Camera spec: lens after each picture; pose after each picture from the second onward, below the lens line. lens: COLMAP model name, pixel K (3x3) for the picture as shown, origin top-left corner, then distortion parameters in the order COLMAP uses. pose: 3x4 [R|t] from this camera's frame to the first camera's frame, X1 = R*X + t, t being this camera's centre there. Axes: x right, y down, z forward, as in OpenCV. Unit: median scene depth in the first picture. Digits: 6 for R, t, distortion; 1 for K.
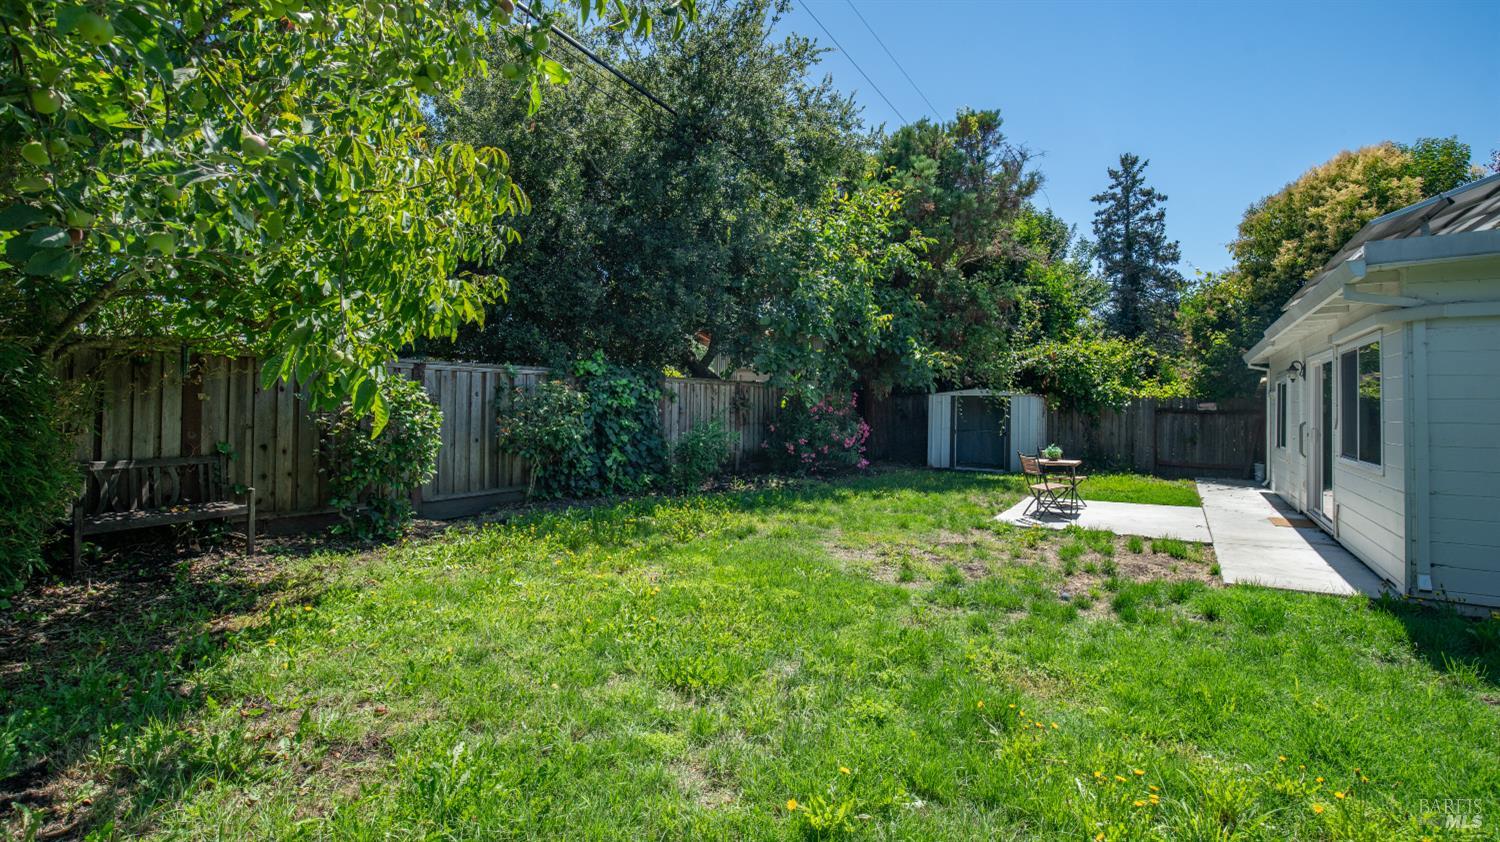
lens RADIAL K [[688.6, 0, 747.8], [0, 688.6, 409.4], [0, 0, 1]] dist [-0.031650, 0.005327]
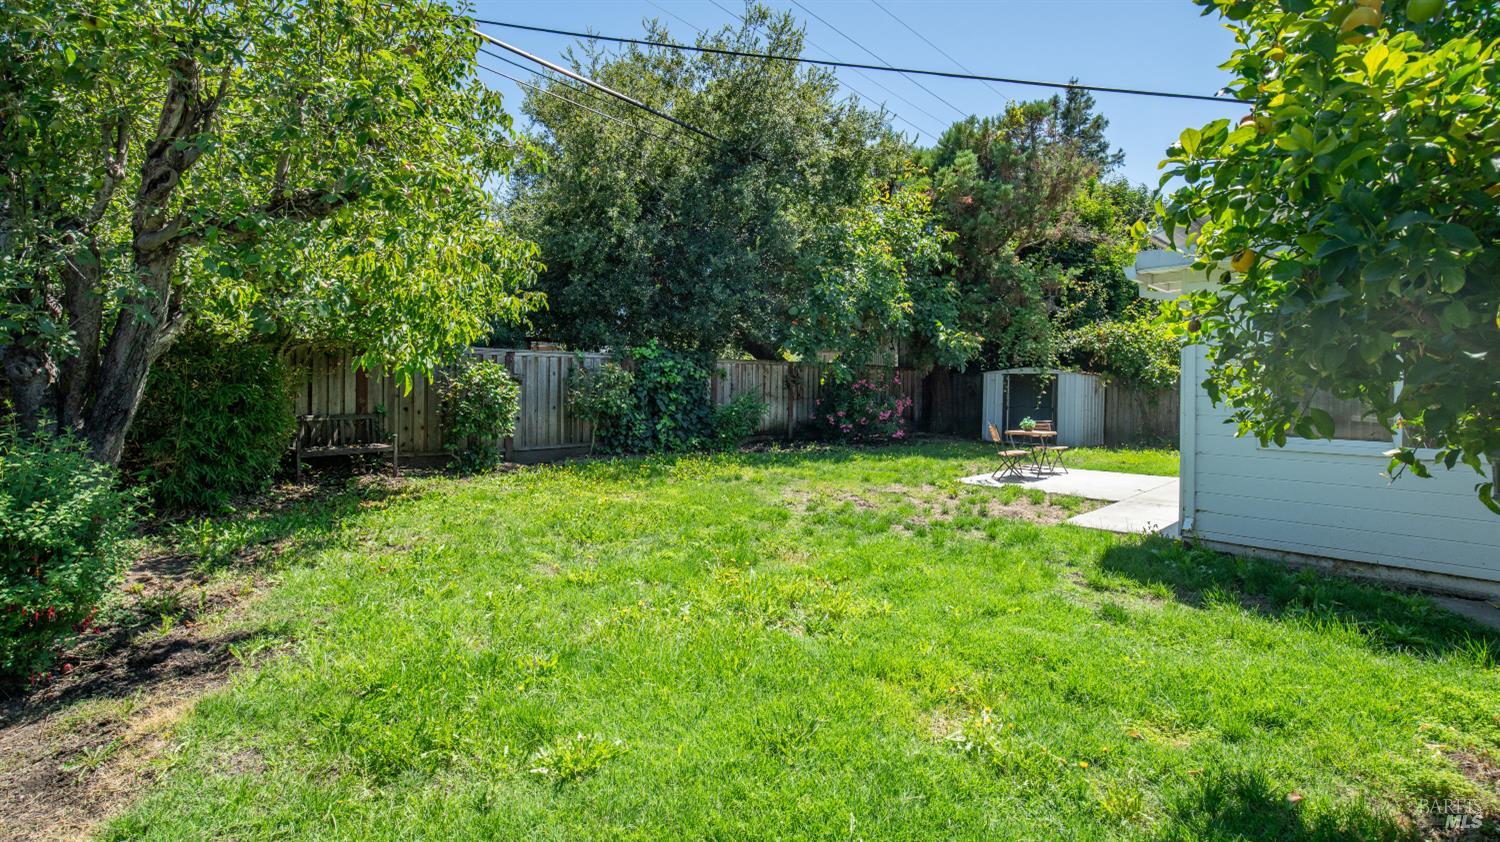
lens RADIAL K [[688.6, 0, 747.6], [0, 688.6, 410.8], [0, 0, 1]] dist [-0.031650, 0.005327]
pose [[0.974377, 0.010364, -0.224684, 0.243642], [-0.002660, 0.999399, 0.034566, 0.002862], [0.224907, -0.033082, 0.973818, -0.206391]]
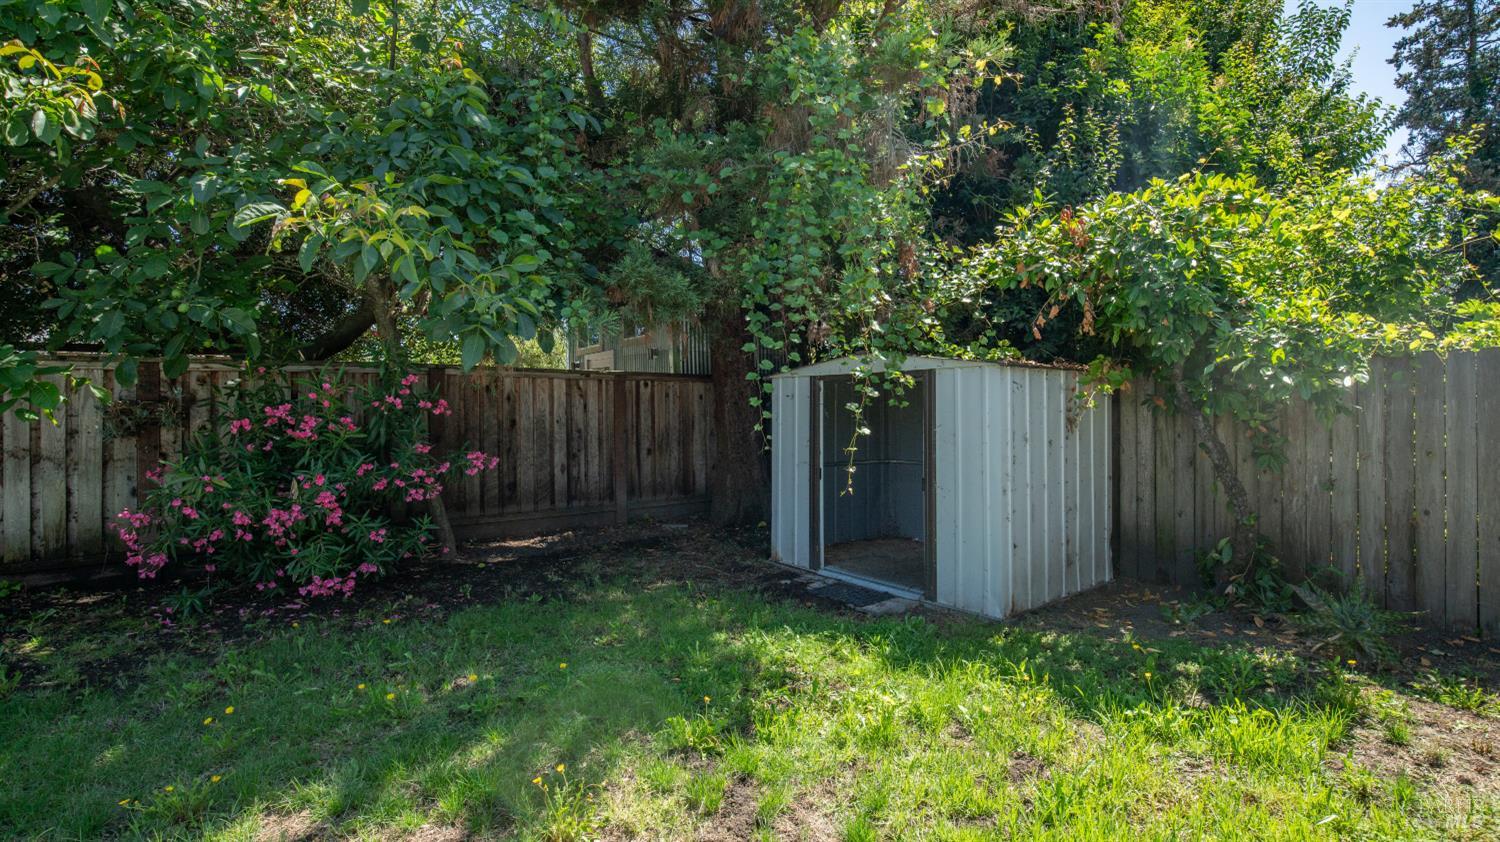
lens RADIAL K [[662.9, 0, 751.0], [0, 662.9, 406.8], [0, 0, 1]] dist [-0.027952, 0.001481]
pose [[0.932344, -0.022105, -0.360896, 0.652347], [0.020143, 0.999755, -0.009197, -0.001020], [0.361010, 0.001305, 0.932561, 1.054846]]
